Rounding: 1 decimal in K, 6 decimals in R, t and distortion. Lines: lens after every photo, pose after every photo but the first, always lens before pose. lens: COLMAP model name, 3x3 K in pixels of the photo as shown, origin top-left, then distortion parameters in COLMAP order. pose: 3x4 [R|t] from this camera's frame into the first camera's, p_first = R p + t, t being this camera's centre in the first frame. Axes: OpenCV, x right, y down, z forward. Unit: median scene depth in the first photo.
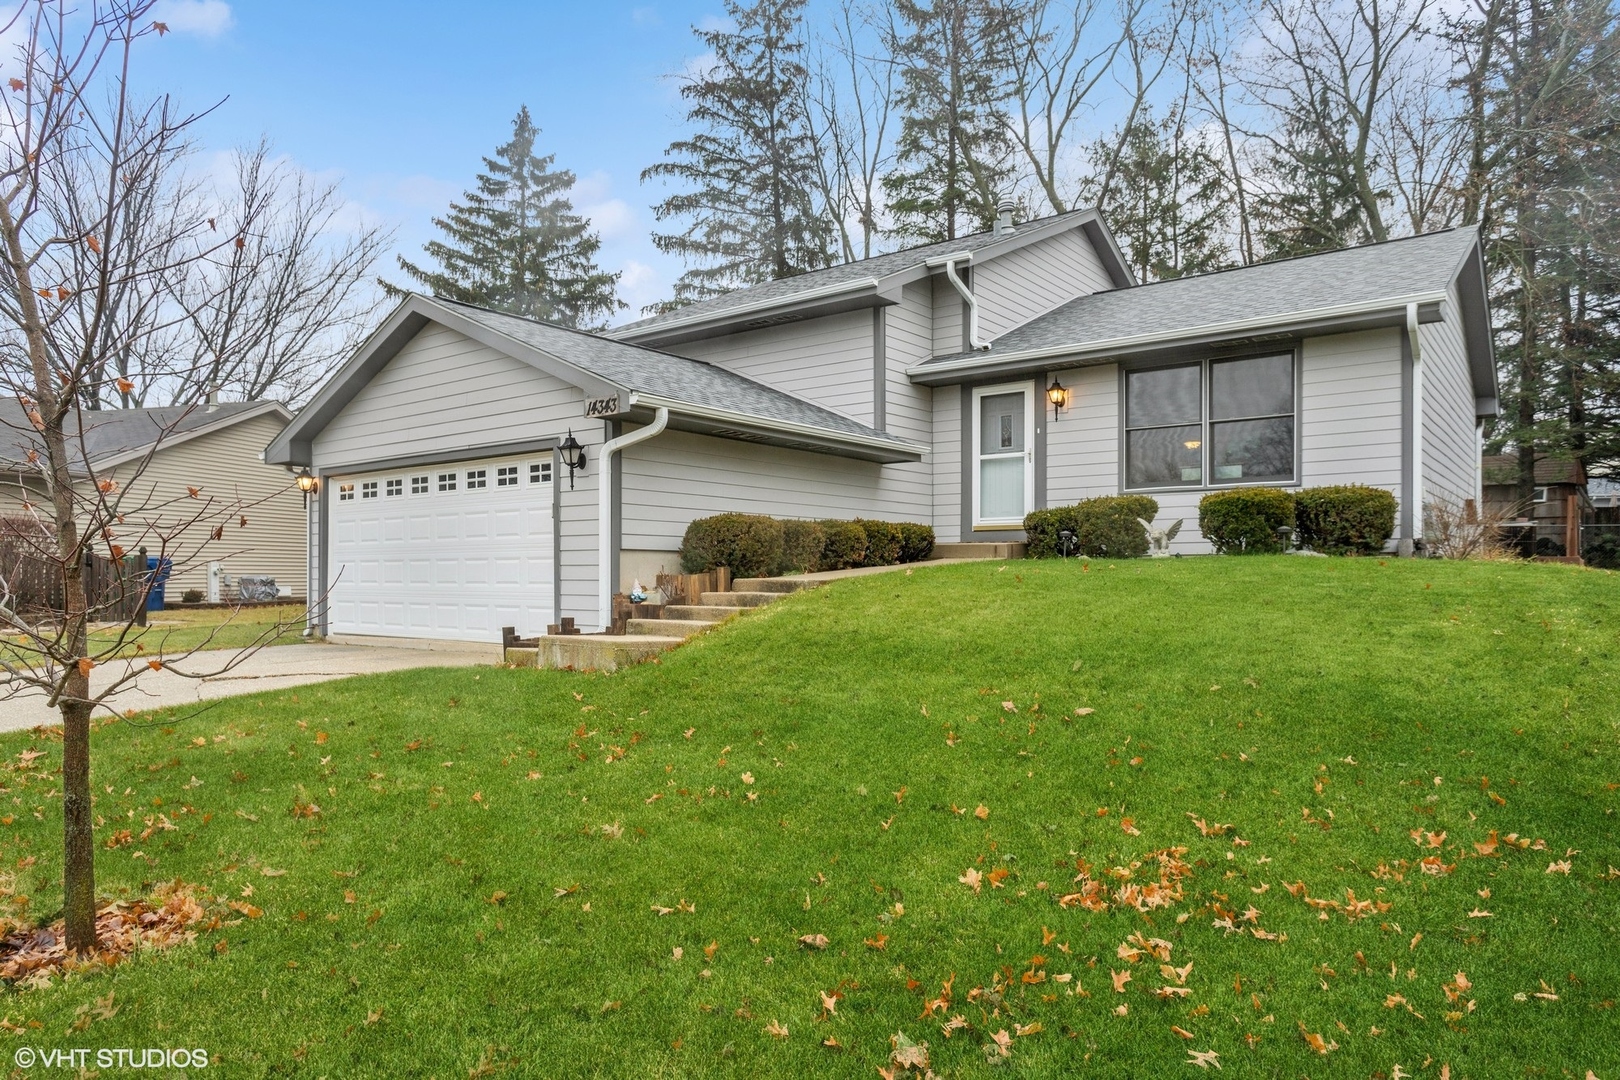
lens RADIAL K [[1007.1, 0, 810.0], [0, 1007.1, 540.0], [0, 0, 1]] dist [-0.002874, -0.000649]
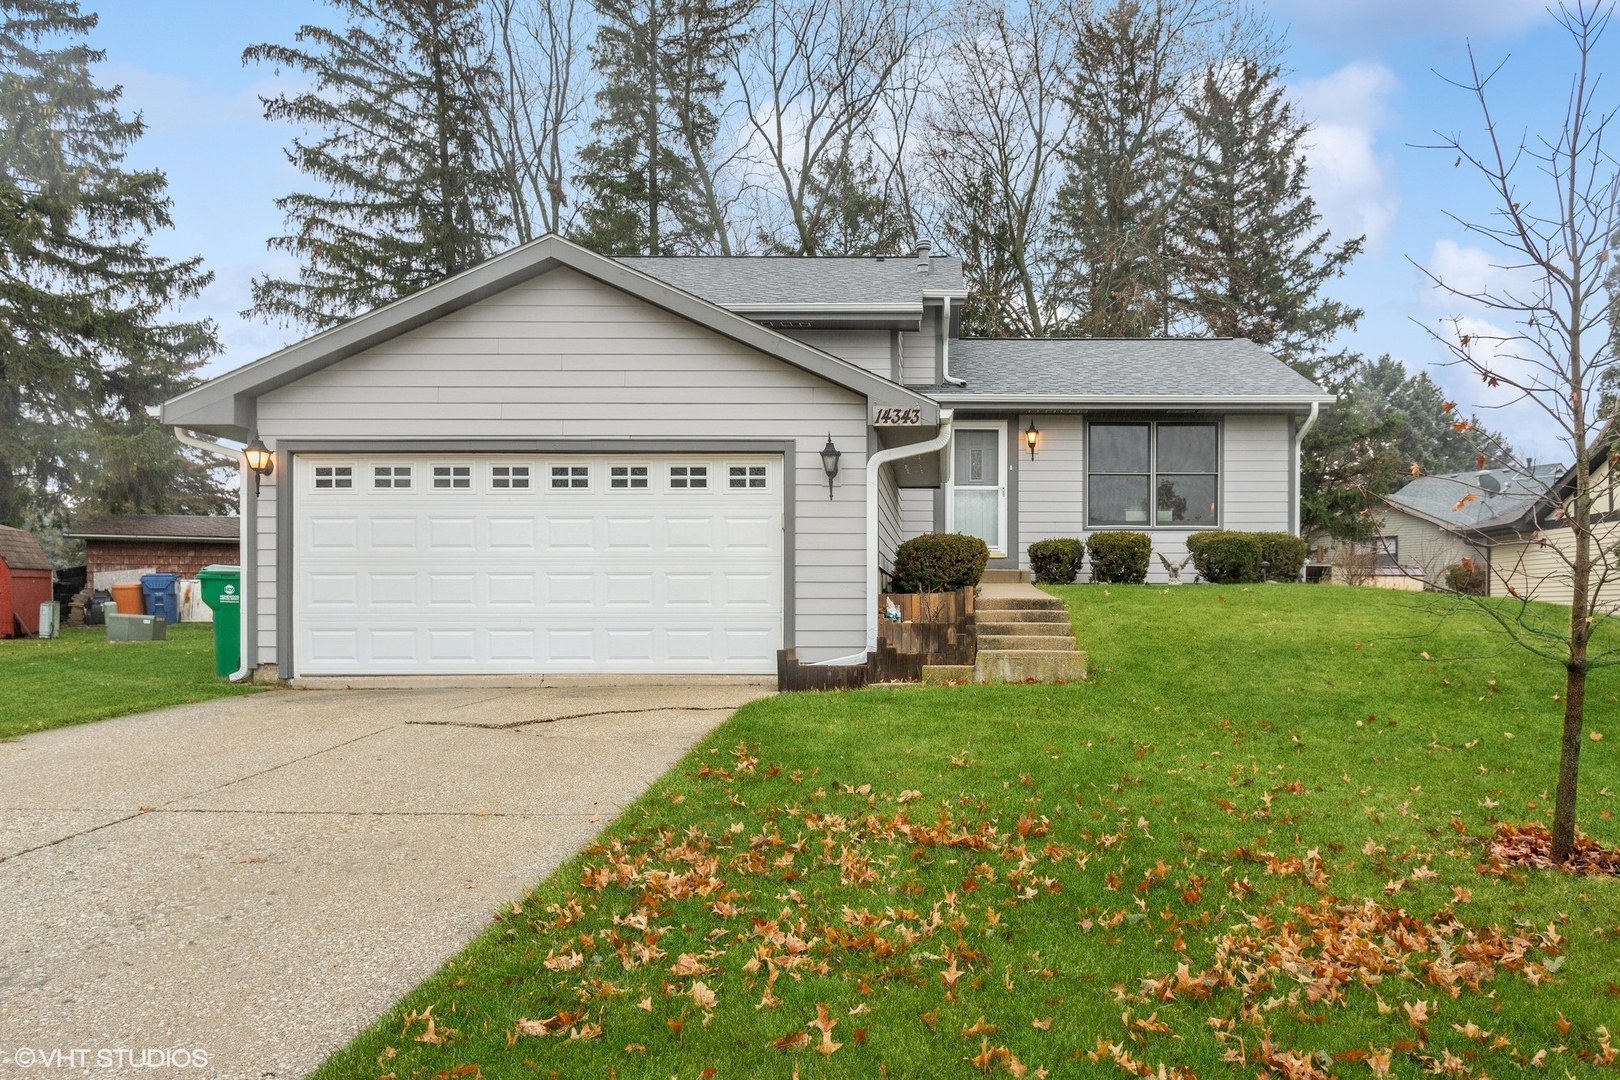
lens RADIAL K [[1183.9, 0, 810.4], [0, 1183.9, 598.5], [0, 0, 1]] dist [-0.001633, -0.002586]
pose [[0.778386, 0.008487, 0.627729, -0.749789], [-0.022247, 0.999653, 0.014071, 0.020307], [-0.627392, -0.024918, 0.778305, 0.135619]]
